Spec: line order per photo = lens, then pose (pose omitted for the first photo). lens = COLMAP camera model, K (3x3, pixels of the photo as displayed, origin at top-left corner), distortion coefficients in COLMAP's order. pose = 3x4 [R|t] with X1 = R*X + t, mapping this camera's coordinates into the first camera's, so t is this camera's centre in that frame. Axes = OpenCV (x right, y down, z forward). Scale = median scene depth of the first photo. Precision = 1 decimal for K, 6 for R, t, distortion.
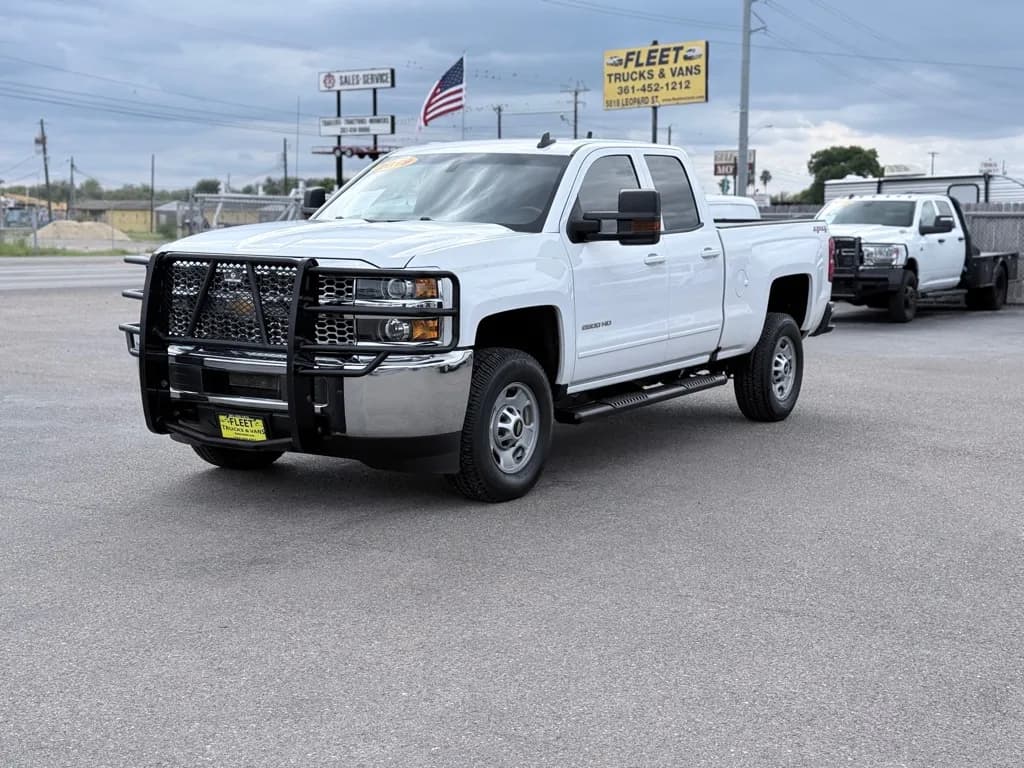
lens RADIAL K [[1557.7, 0, 517.4], [0, 1557.7, 384.1], [0, 0, 1]] dist [0.191207, -0.093491]
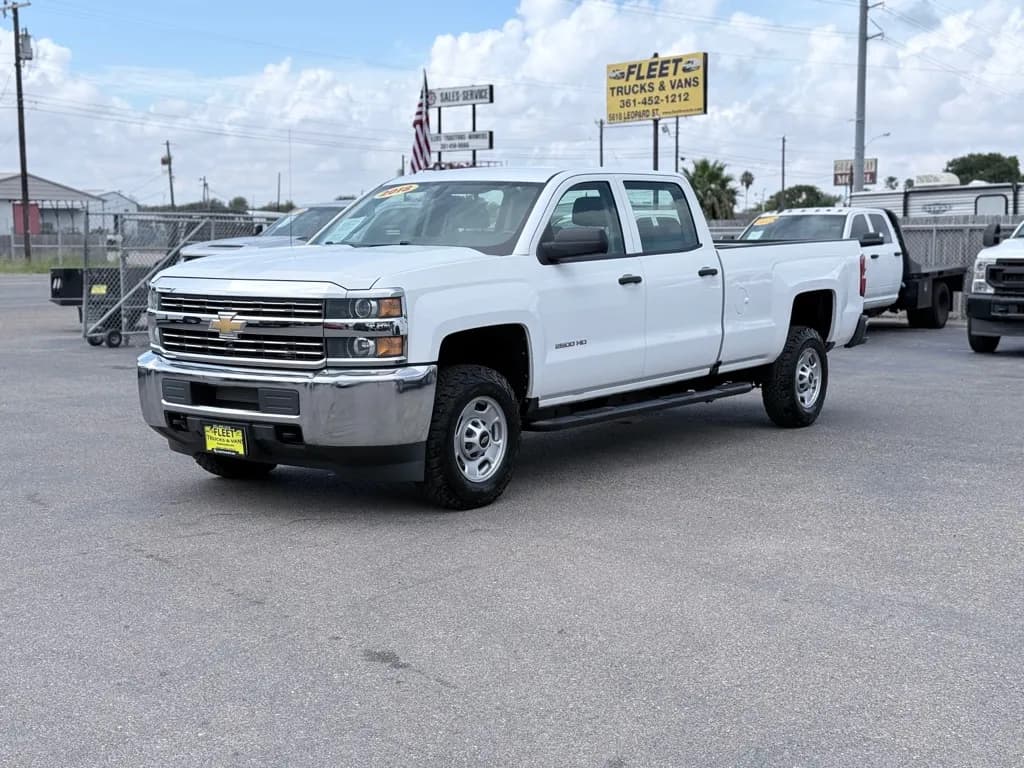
lens RADIAL K [[1554.7, 0, 491.4], [0, 1554.7, 380.9], [0, 0, 1]] dist [0.255396, -0.563267]
pose [[0.990085, 0.008775, -0.140194, 0.114309], [-0.010155, 0.999907, -0.009130, -0.001945], [0.140101, 0.010463, 0.990082, 0.007841]]
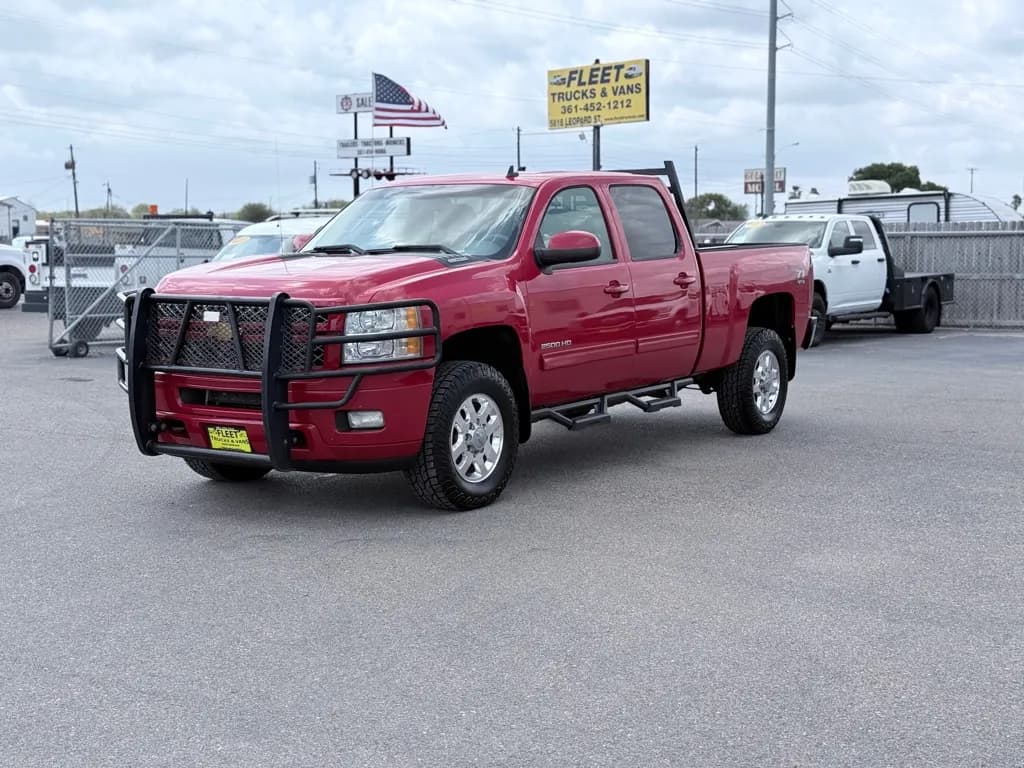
lens RADIAL K [[1555.9, 0, 512.0], [0, 1555.9, 384.0], [0, 0, 1]] dist [0.181444, -0.032627]
pose [[0.998117, -0.000009, -0.061338, 0.085962], [-0.000743, 0.999925, -0.012232, -0.002683], [0.061333, 0.012255, 0.998042, 0.017640]]
